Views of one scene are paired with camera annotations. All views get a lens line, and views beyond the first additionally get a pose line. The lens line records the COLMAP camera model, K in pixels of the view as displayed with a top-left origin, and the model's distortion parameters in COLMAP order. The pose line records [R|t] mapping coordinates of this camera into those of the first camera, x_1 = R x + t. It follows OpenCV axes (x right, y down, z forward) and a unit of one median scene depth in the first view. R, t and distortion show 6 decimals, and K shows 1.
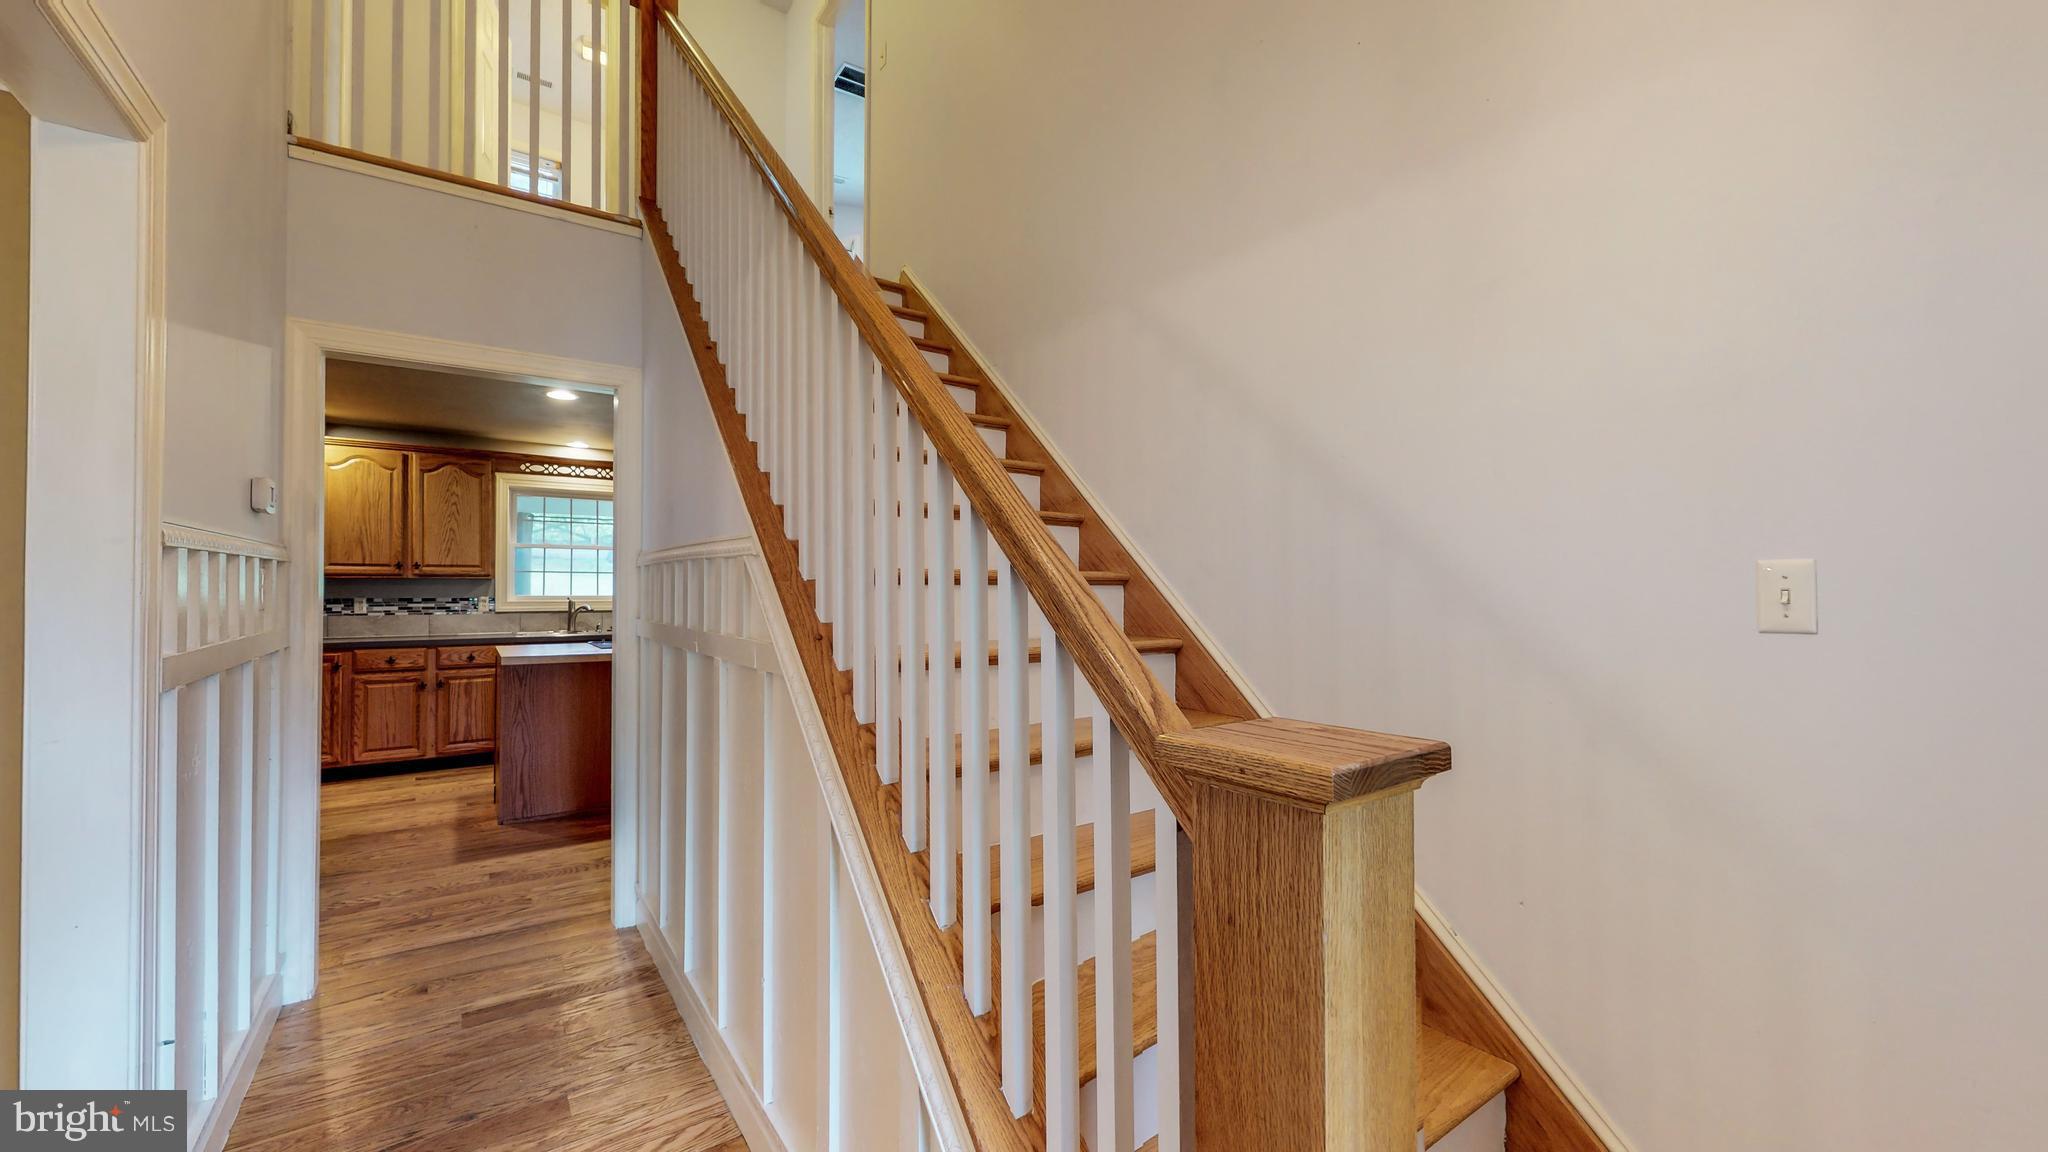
lens RADIAL K [[785.8, 0, 1020.8], [0, 785.8, 580.1], [0, 0, 1]] dist [0.001337, -0.000524]
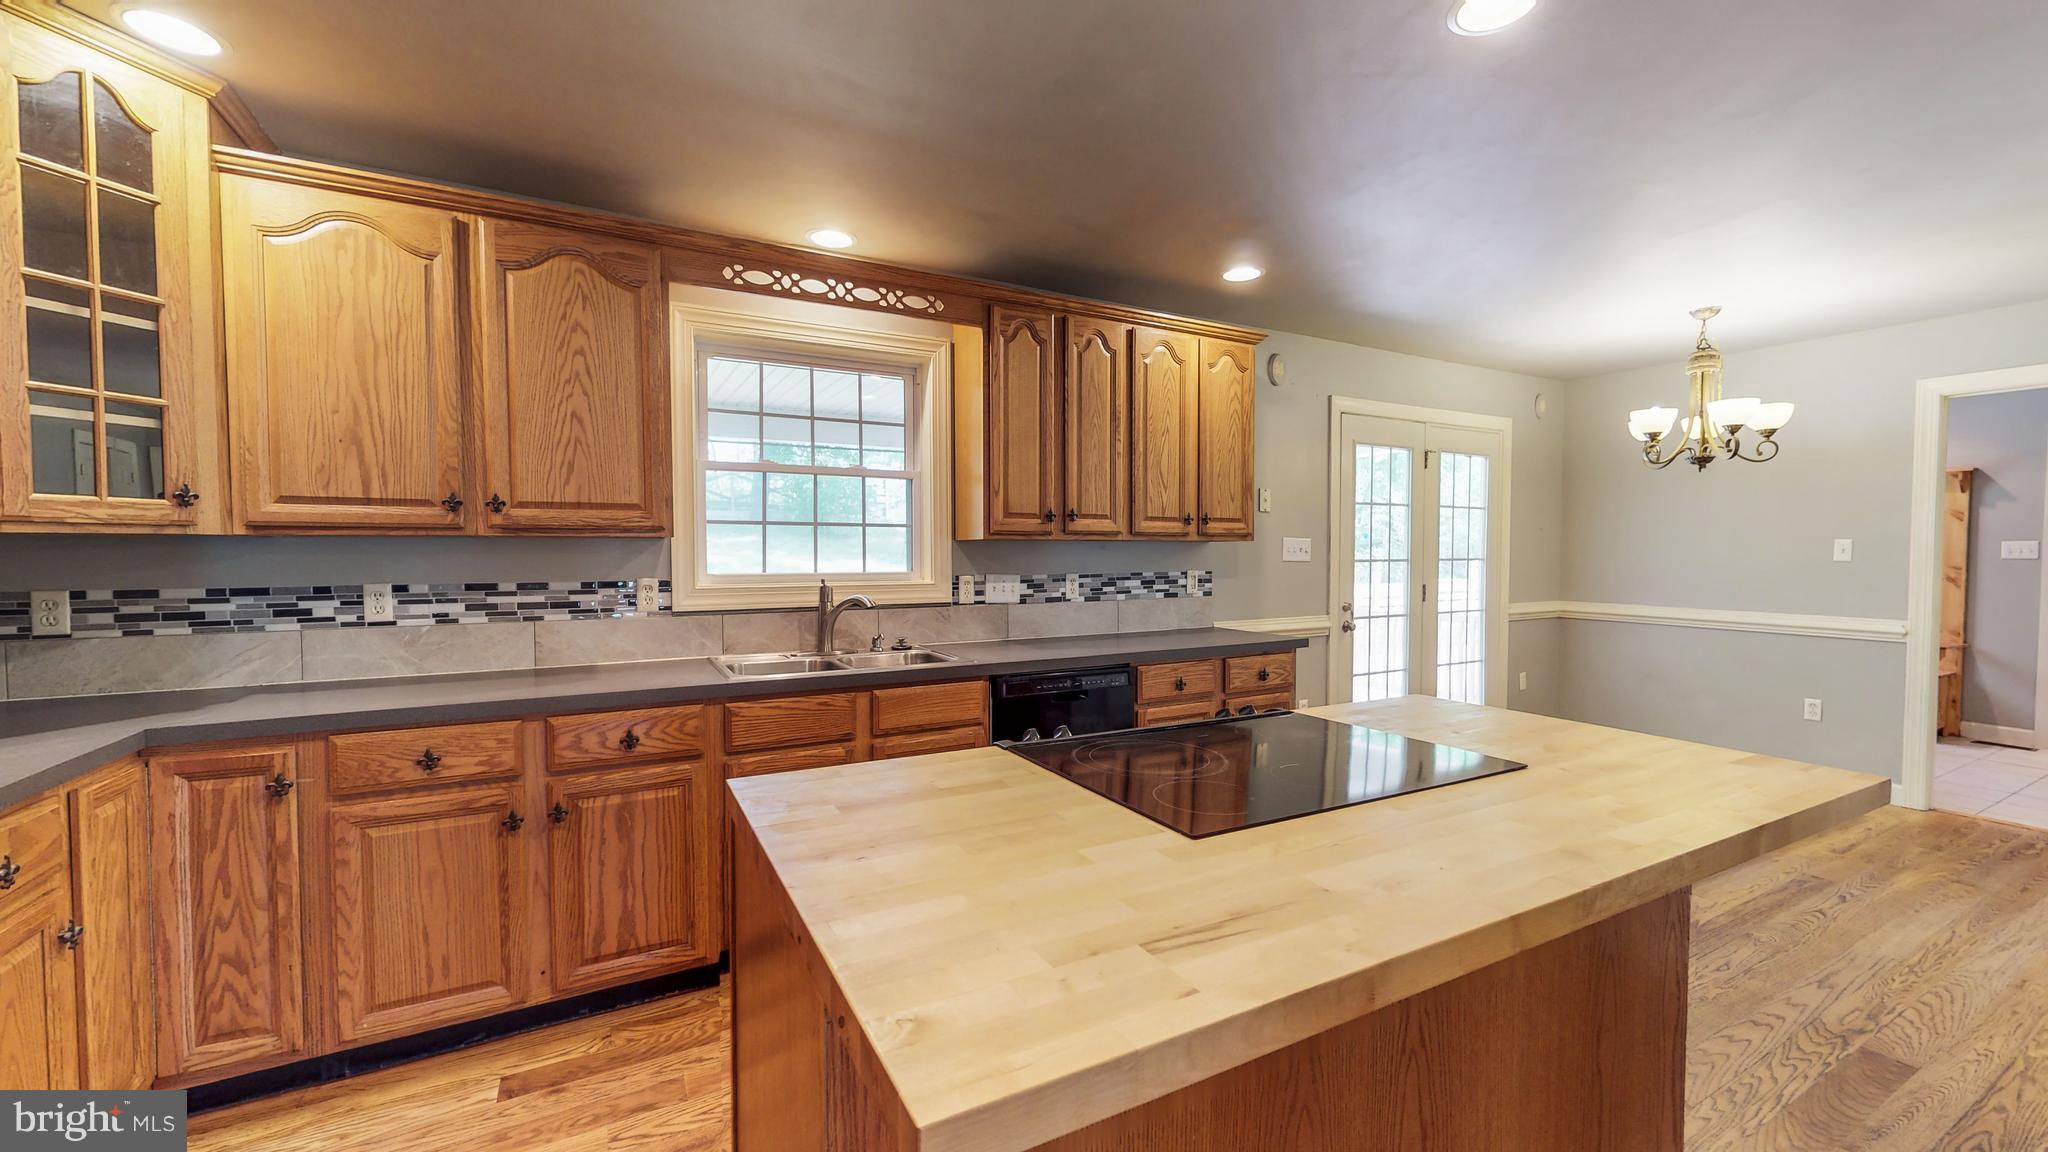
lens RADIAL K [[785.8, 0, 1023.3], [0, 785.8, 575.3], [0, 0, 1]] dist [0.001337, -0.000524]
pose [[0.992309, -0.000362, -0.123785, -0.454186], [0.005507, 0.999135, 0.041223, 0.002601], [0.123663, -0.041588, 0.991452, 0.636870]]
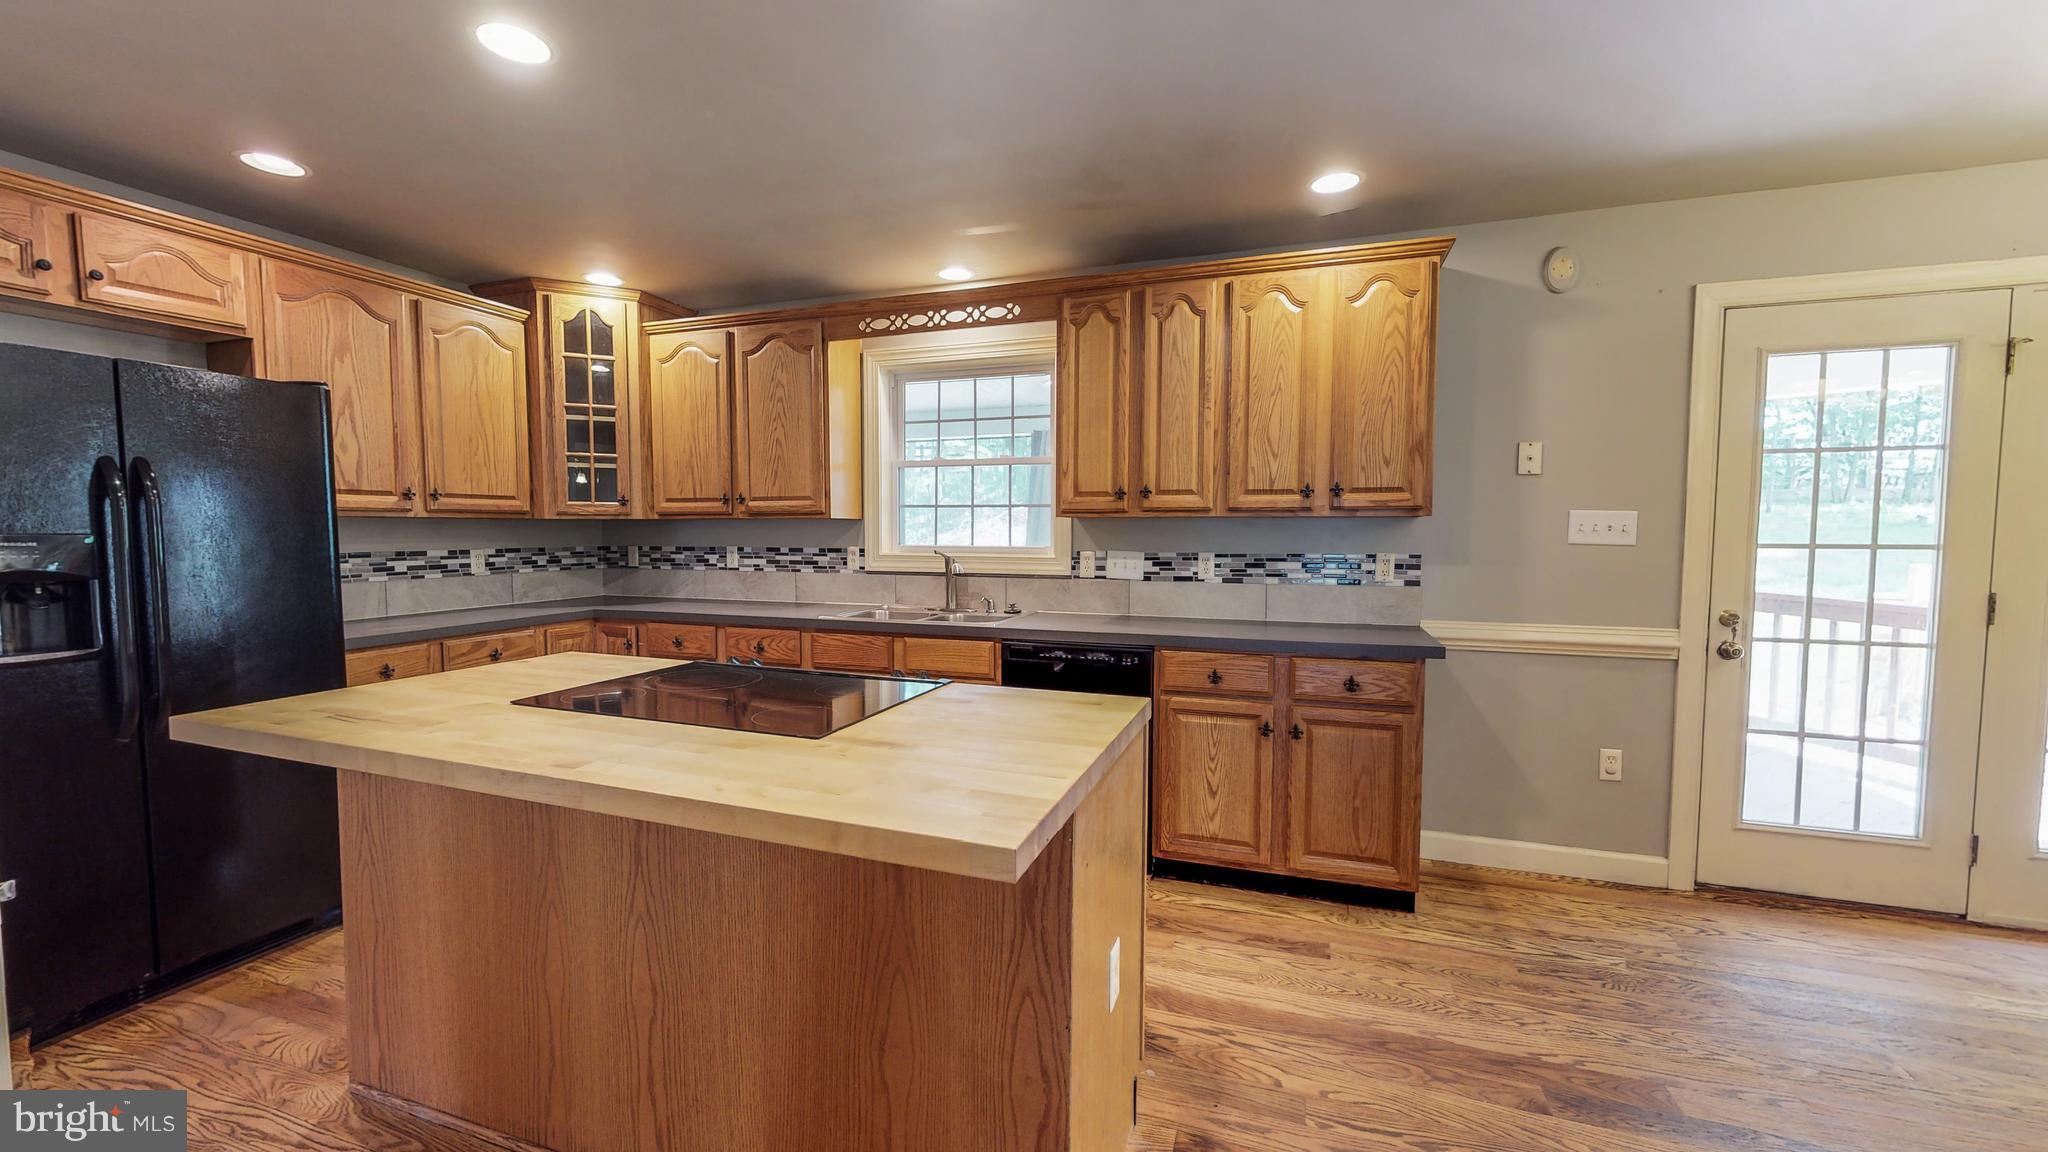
lens RADIAL K [[785.8, 0, 1023.8], [0, 785.8, 572.5], [0, 0, 1]] dist [0.001337, -0.000524]
pose [[0.575403, 0.043420, -0.816717, -0.086085], [0.008945, 0.998196, 0.059370, 0.005980], [0.817821, -0.041467, 0.573976, 0.811329]]
